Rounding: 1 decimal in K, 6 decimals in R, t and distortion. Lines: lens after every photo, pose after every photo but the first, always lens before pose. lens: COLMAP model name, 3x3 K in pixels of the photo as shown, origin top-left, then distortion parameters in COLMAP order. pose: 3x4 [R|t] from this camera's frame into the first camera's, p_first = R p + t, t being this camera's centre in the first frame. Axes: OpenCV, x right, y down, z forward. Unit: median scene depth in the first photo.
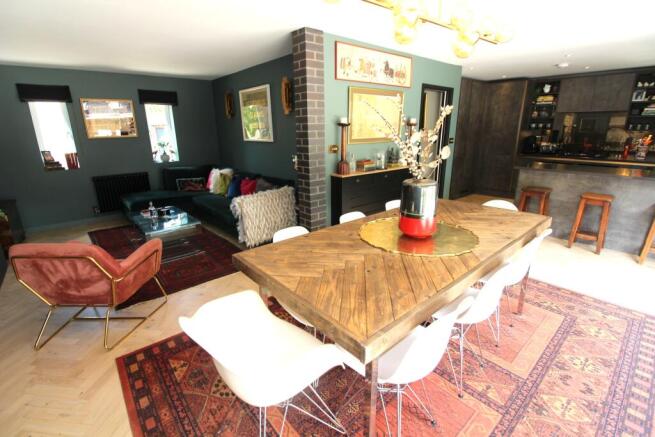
lens RADIAL K [[302.3, 0, 327.9], [0, 302.3, 207.0], [0, 0, 1]] dist [-0.001372, -0.000298]
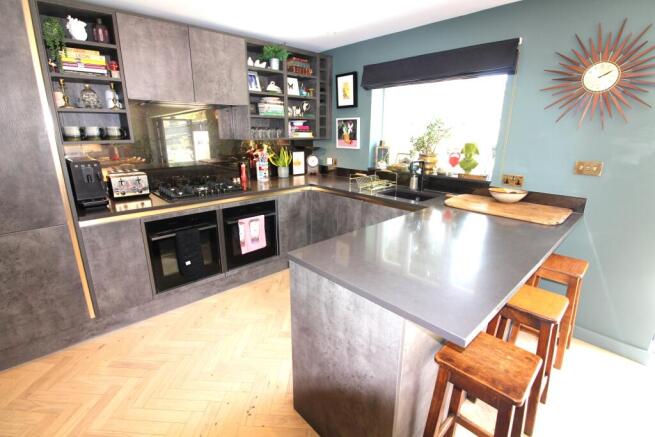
lens RADIAL K [[302.3, 0, 327.9], [0, 302.3, 207.0], [0, 0, 1]] dist [-0.001372, -0.000298]
pose [[-0.039720, -0.242733, 0.969280, 0.094566], [0.263168, 0.933255, 0.244496, -0.061446], [-0.963932, 0.264795, 0.026811, 0.229921]]
